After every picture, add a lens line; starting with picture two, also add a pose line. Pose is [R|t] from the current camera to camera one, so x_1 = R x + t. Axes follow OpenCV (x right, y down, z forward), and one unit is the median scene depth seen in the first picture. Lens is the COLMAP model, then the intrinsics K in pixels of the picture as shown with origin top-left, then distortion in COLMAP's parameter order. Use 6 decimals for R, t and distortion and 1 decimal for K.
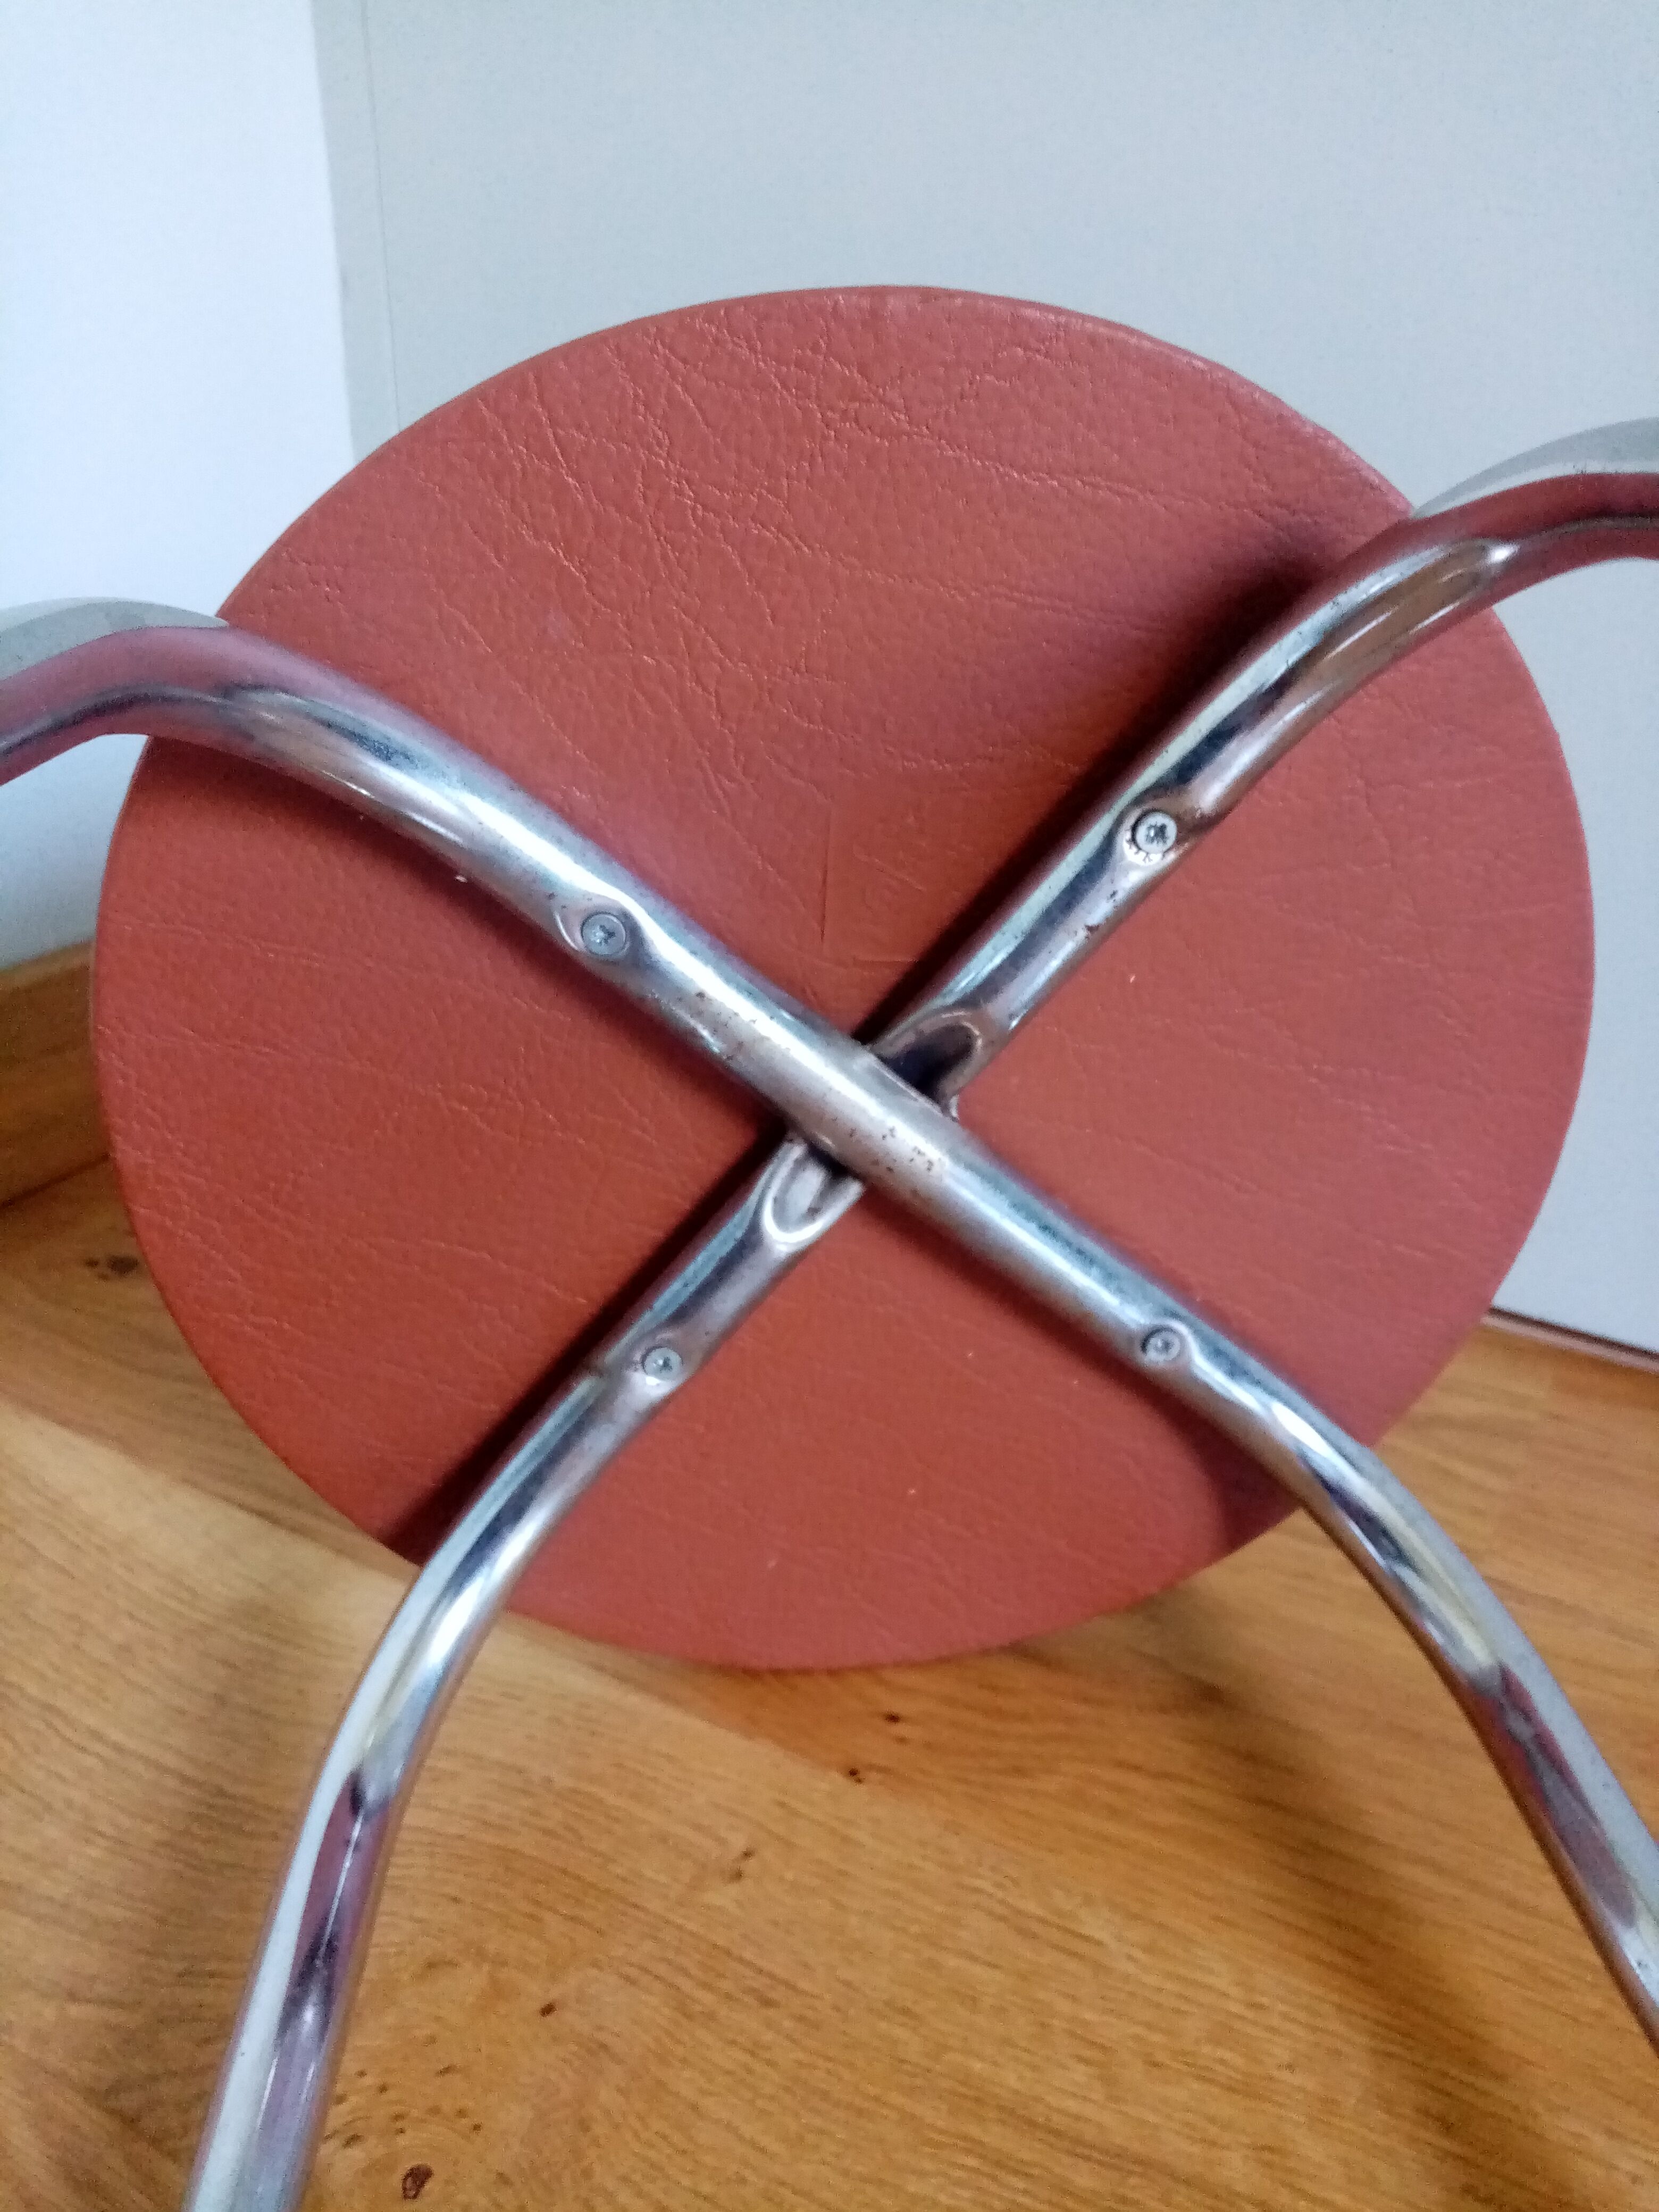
lens RADIAL K [[1763.2, 0, 821.5], [0, 1763.2, 1119.8], [0, 0, 1]] dist [0.105288, -0.278993]
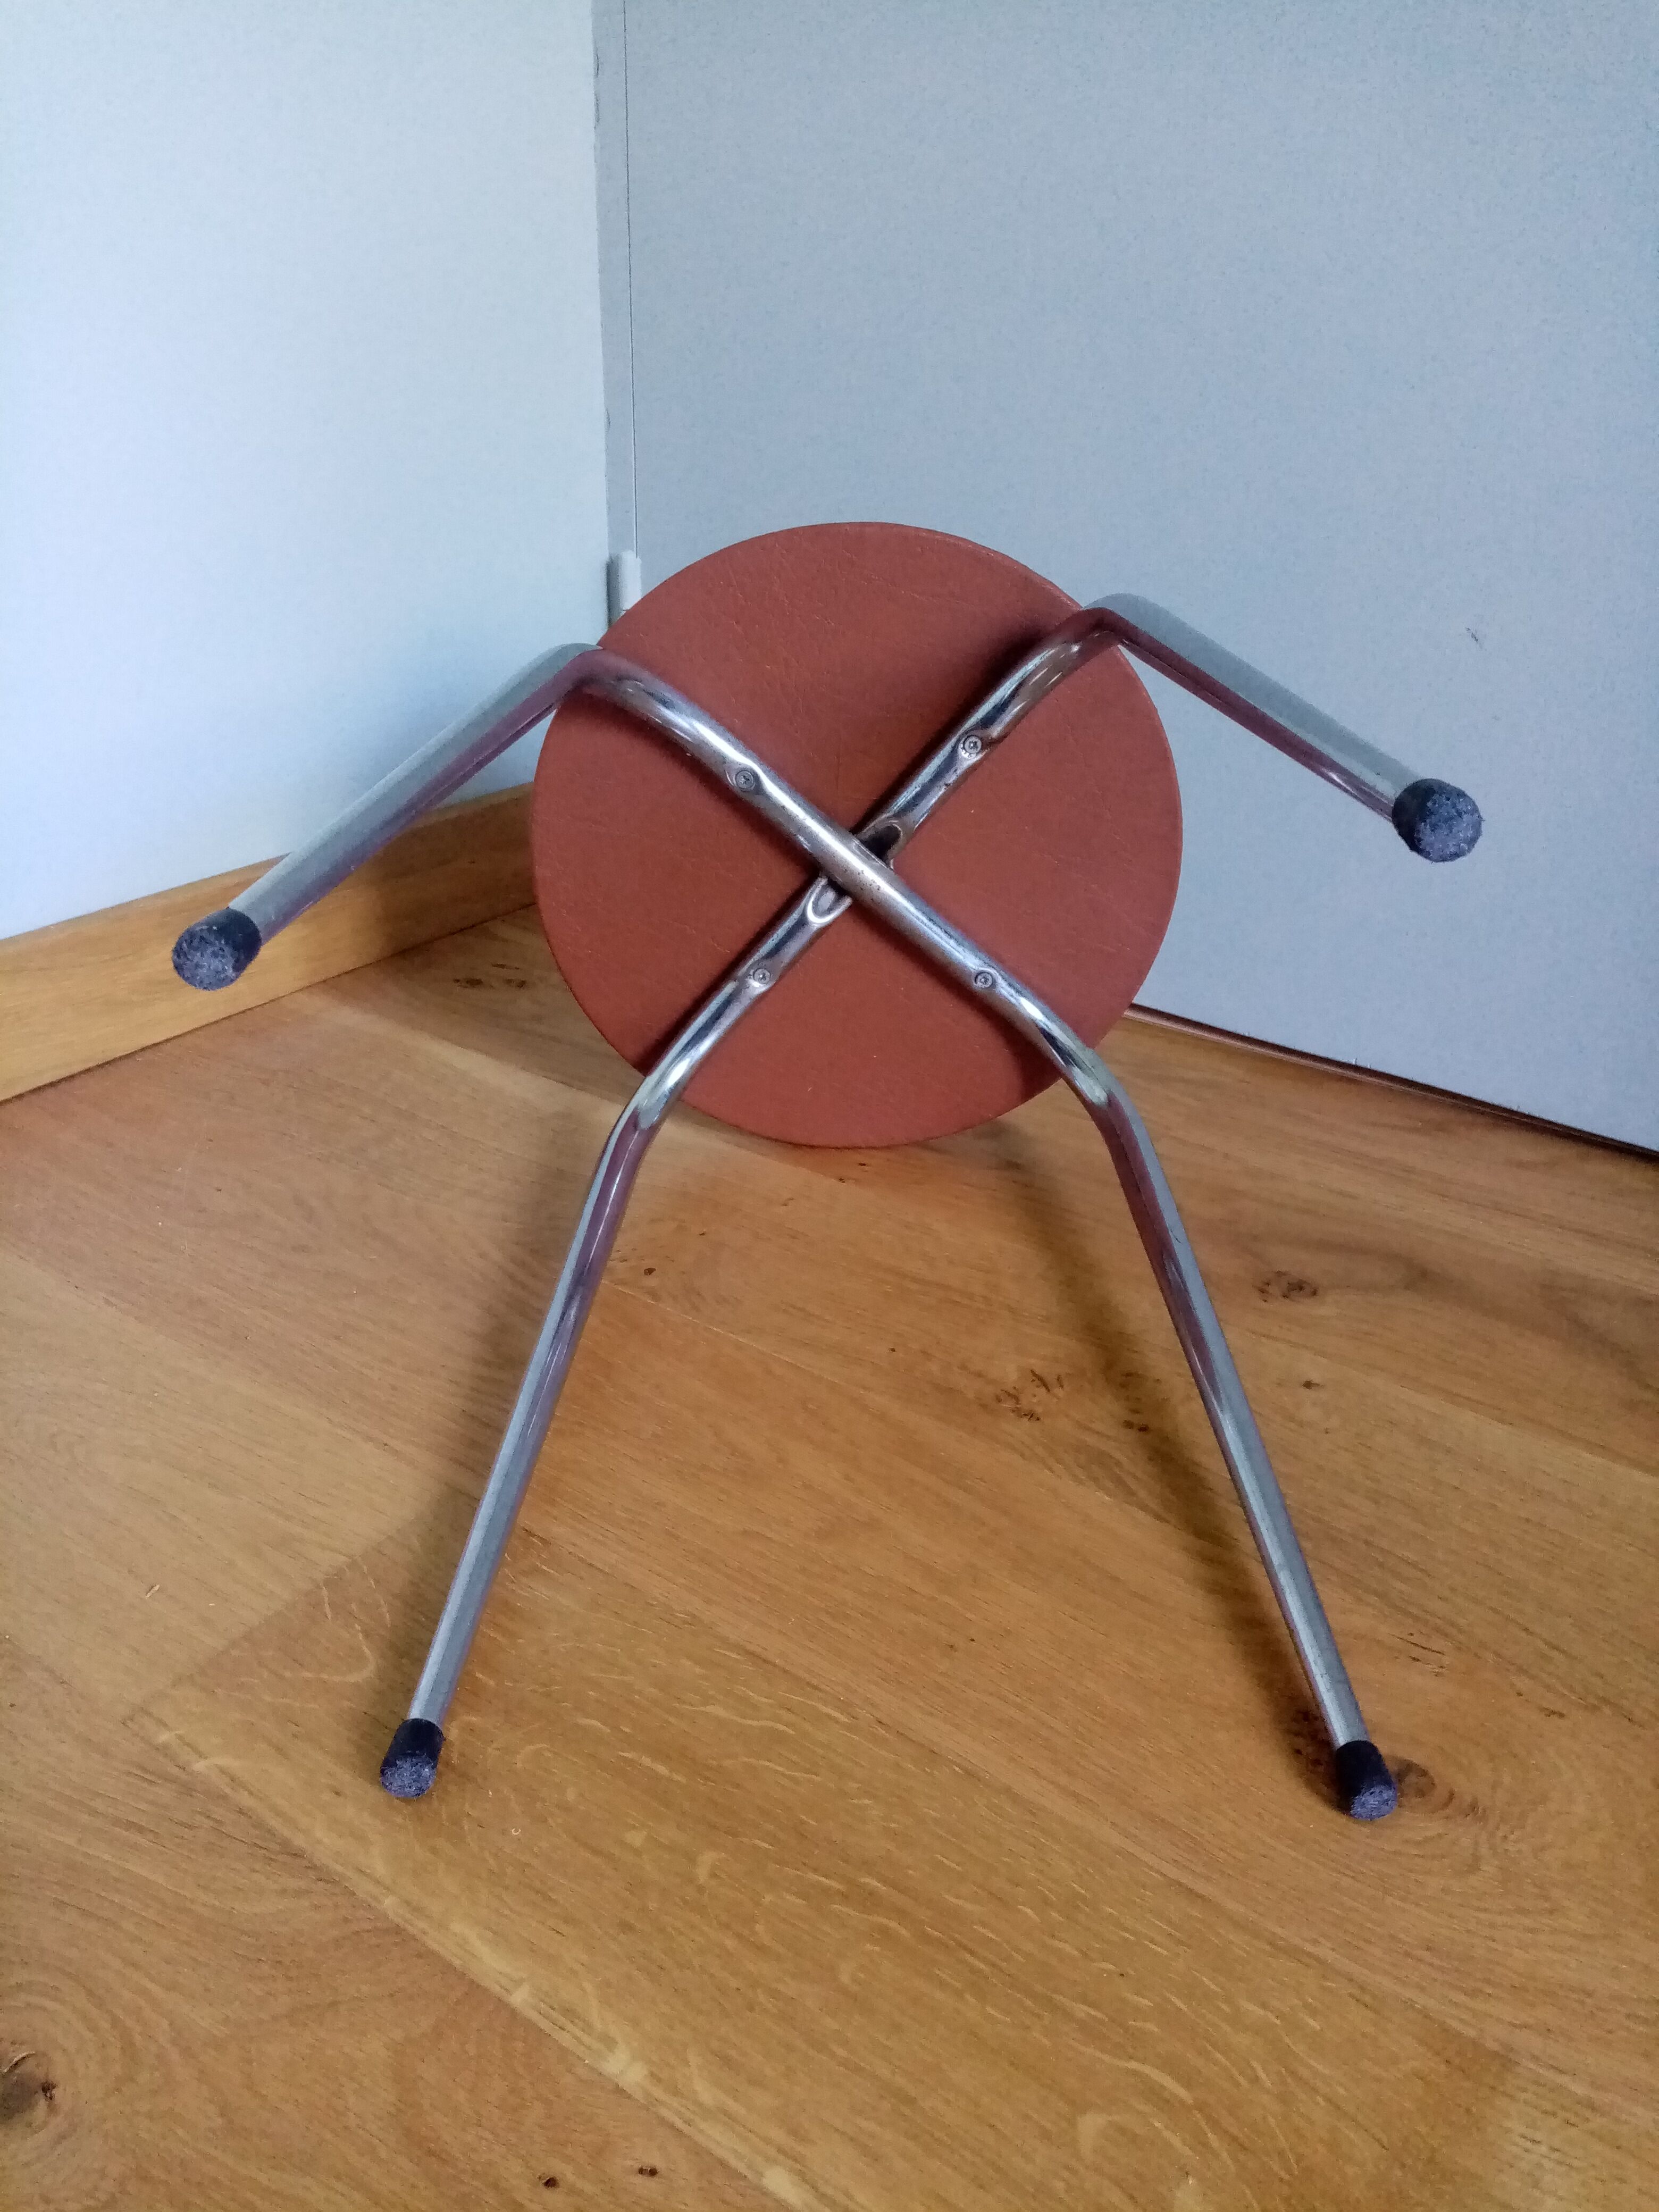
lens RADIAL K [[1763.2, 0, 821.5], [0, 1763.2, 1119.8], [0, 0, 1]] dist [0.105288, -0.278993]
pose [[0.996362, 0.046943, -0.071122, 0.160058], [-0.045496, 0.998726, 0.021832, 0.274809], [0.072056, -0.018517, 0.997229, -1.290971]]
